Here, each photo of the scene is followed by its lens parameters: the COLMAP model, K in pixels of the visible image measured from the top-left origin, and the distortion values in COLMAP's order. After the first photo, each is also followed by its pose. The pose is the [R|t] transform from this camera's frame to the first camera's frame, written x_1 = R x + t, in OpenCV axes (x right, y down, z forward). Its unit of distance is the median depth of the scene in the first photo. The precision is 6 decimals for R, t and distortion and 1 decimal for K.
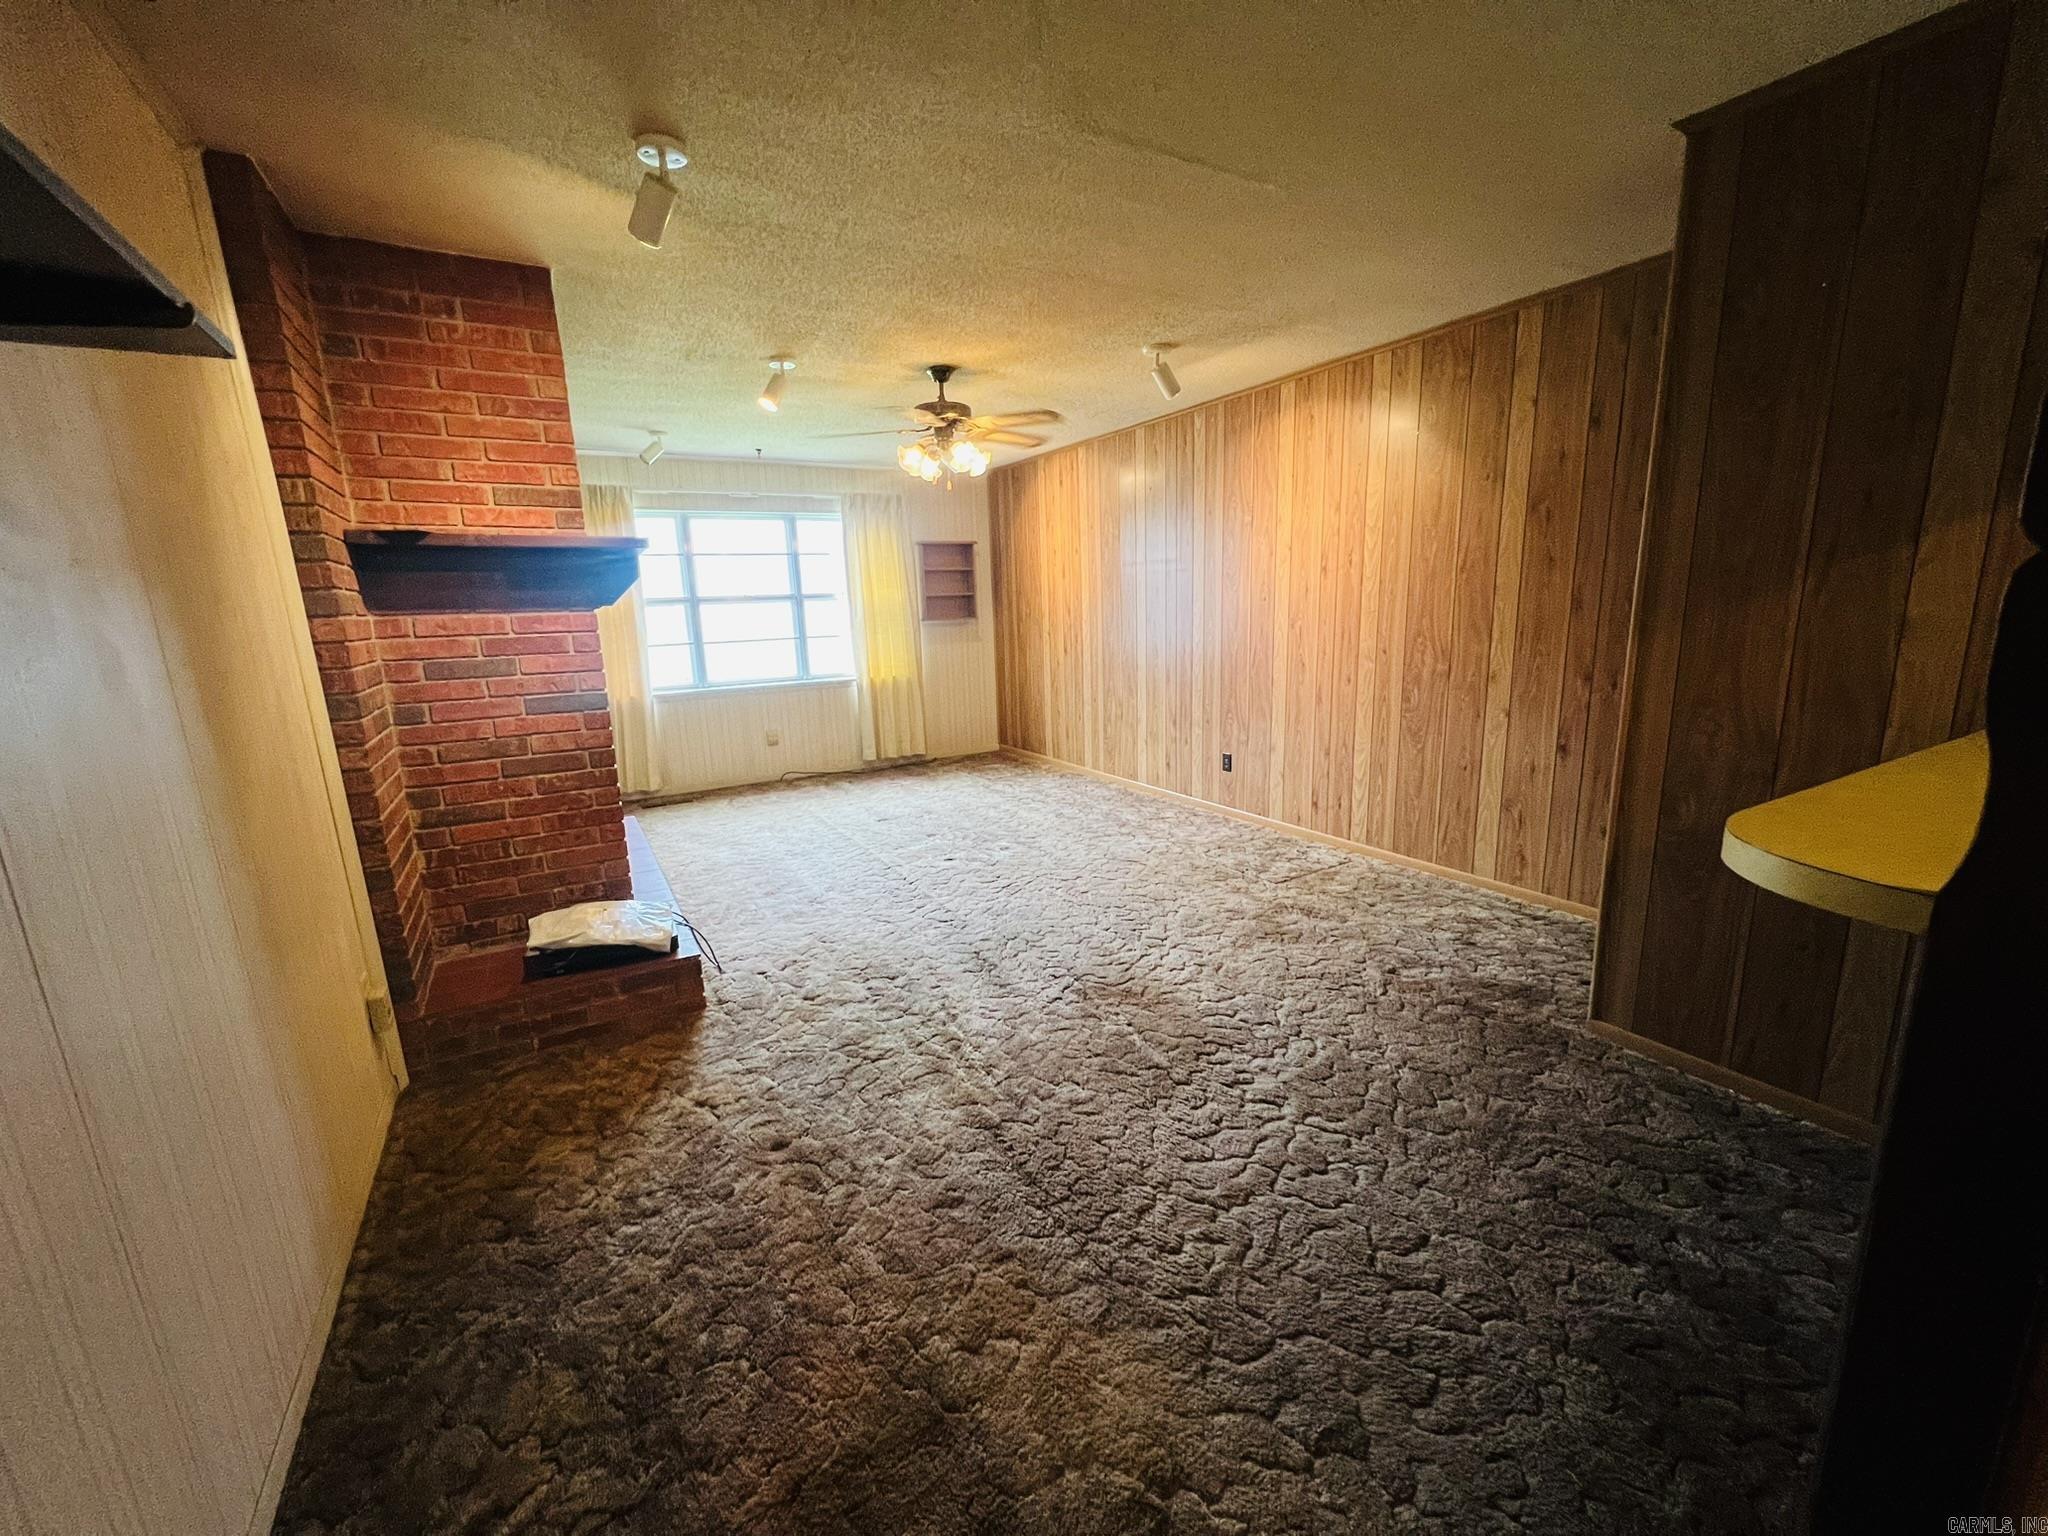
lens RADIAL K [[817.9, 0, 1019.4], [0, 817.9, 774.0], [0, 0, 1]] dist [-0.002322, 0.000702]
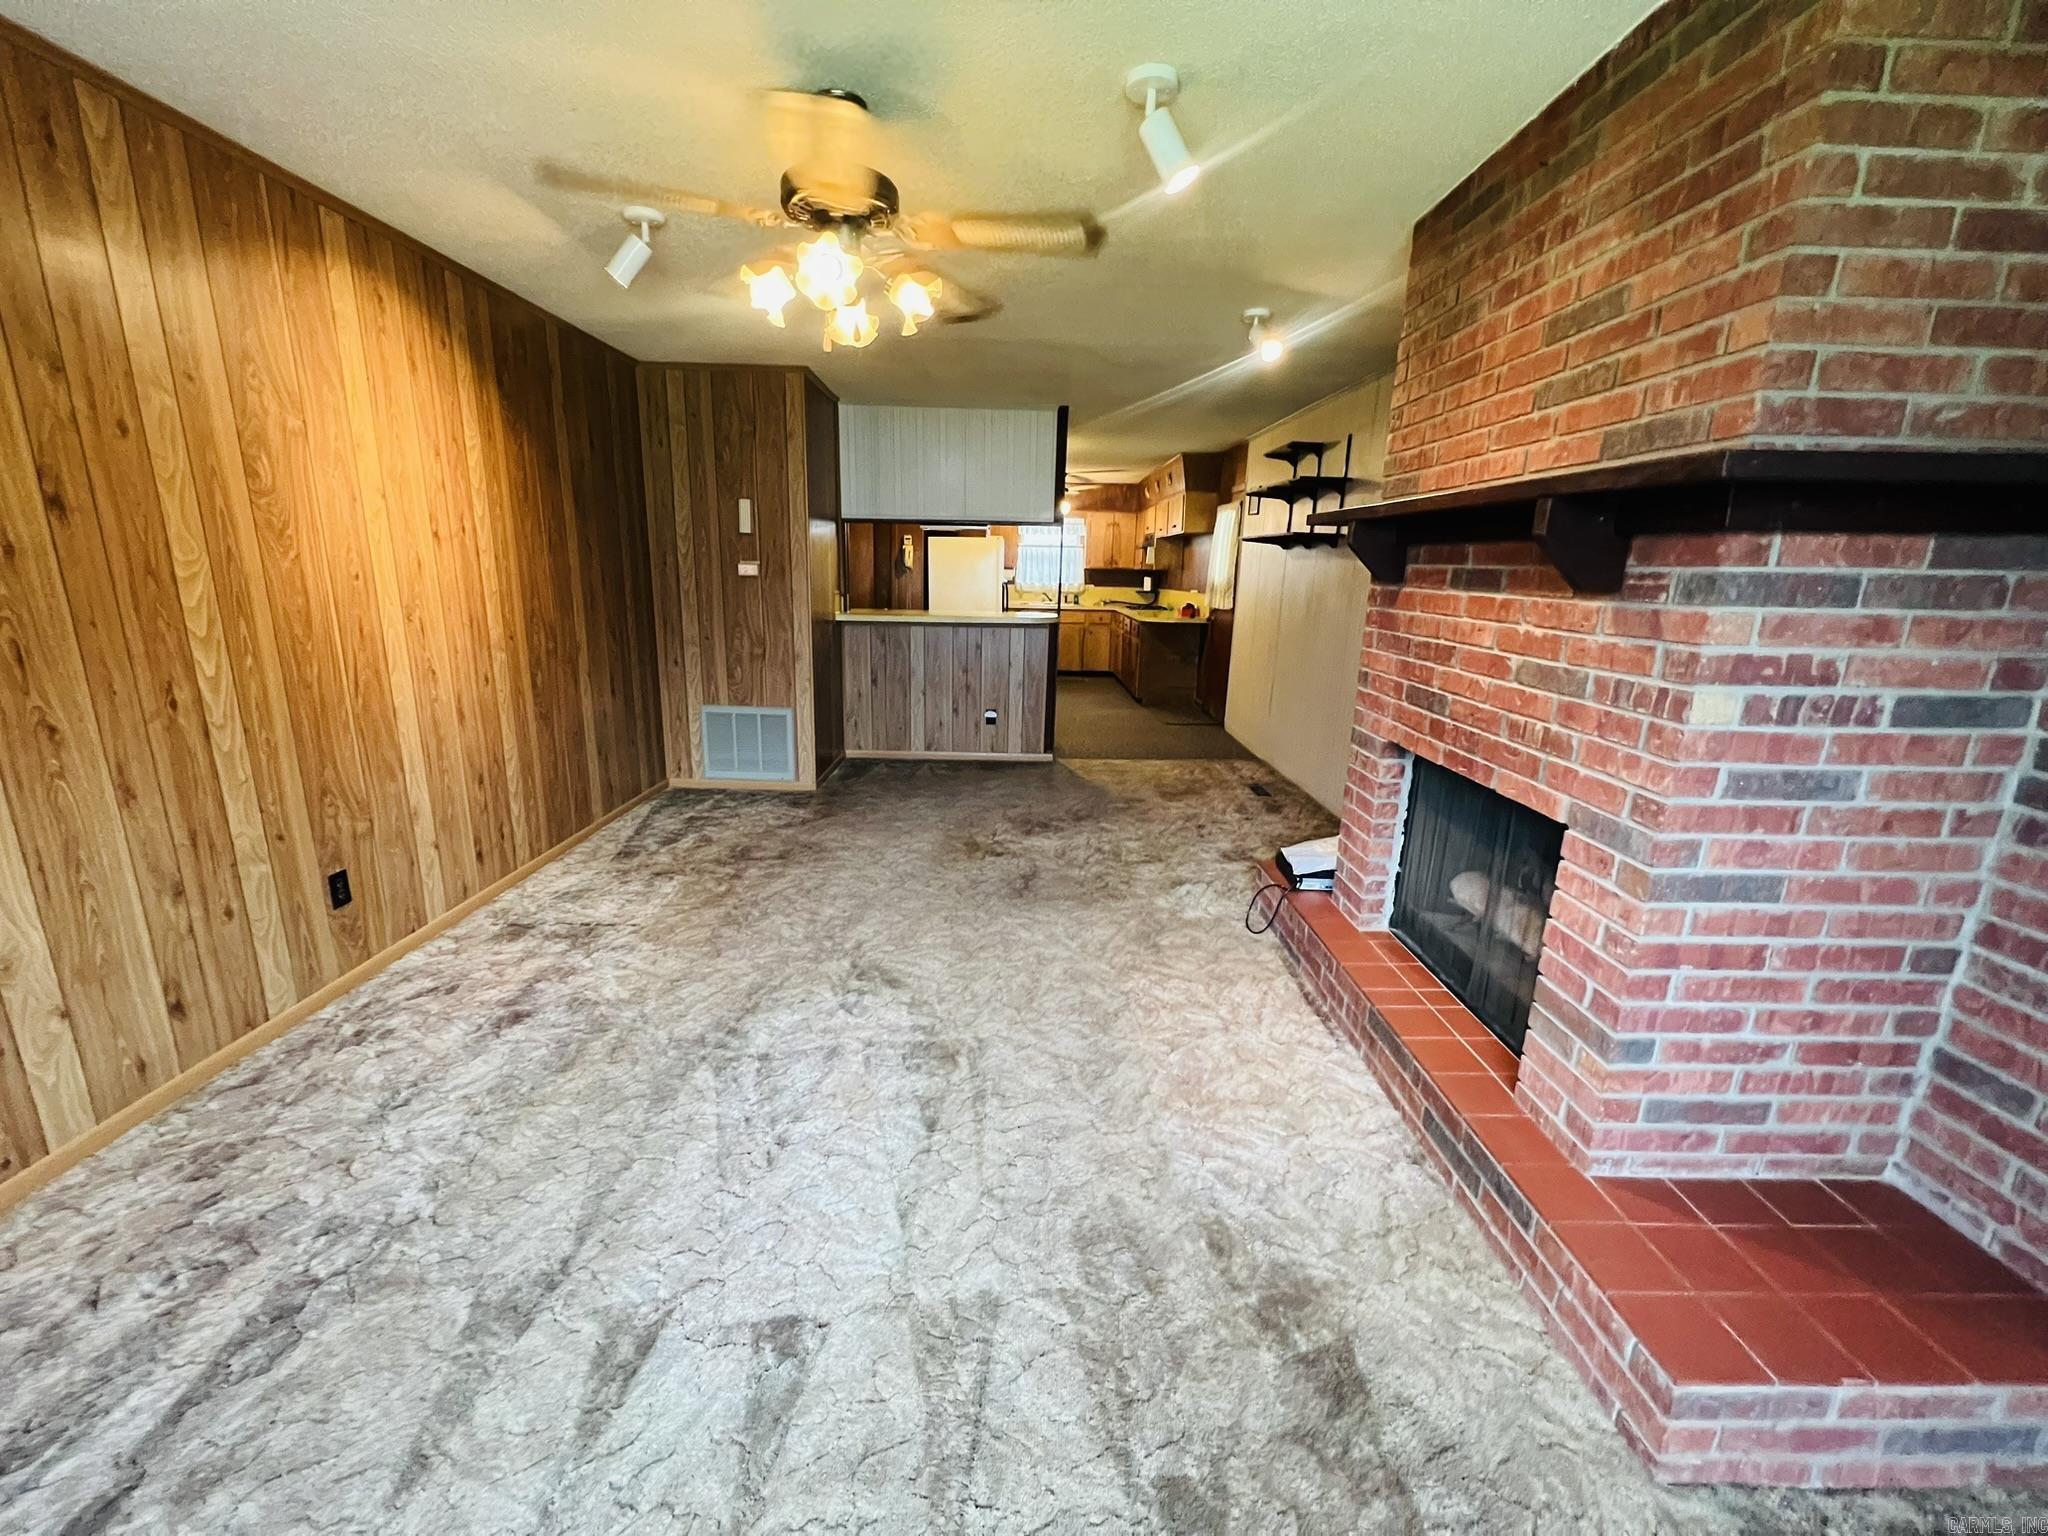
lens RADIAL K [[817.9, 0, 1022.3], [0, 817.9, 767.8], [0, 0, 1]] dist [-0.002322, 0.000702]
pose [[-0.865730, -0.109797, 0.488321, -0.651812], [0.106641, 0.912776, 0.394295, -0.429235], [-0.489019, 0.393428, -0.778508, 2.040197]]
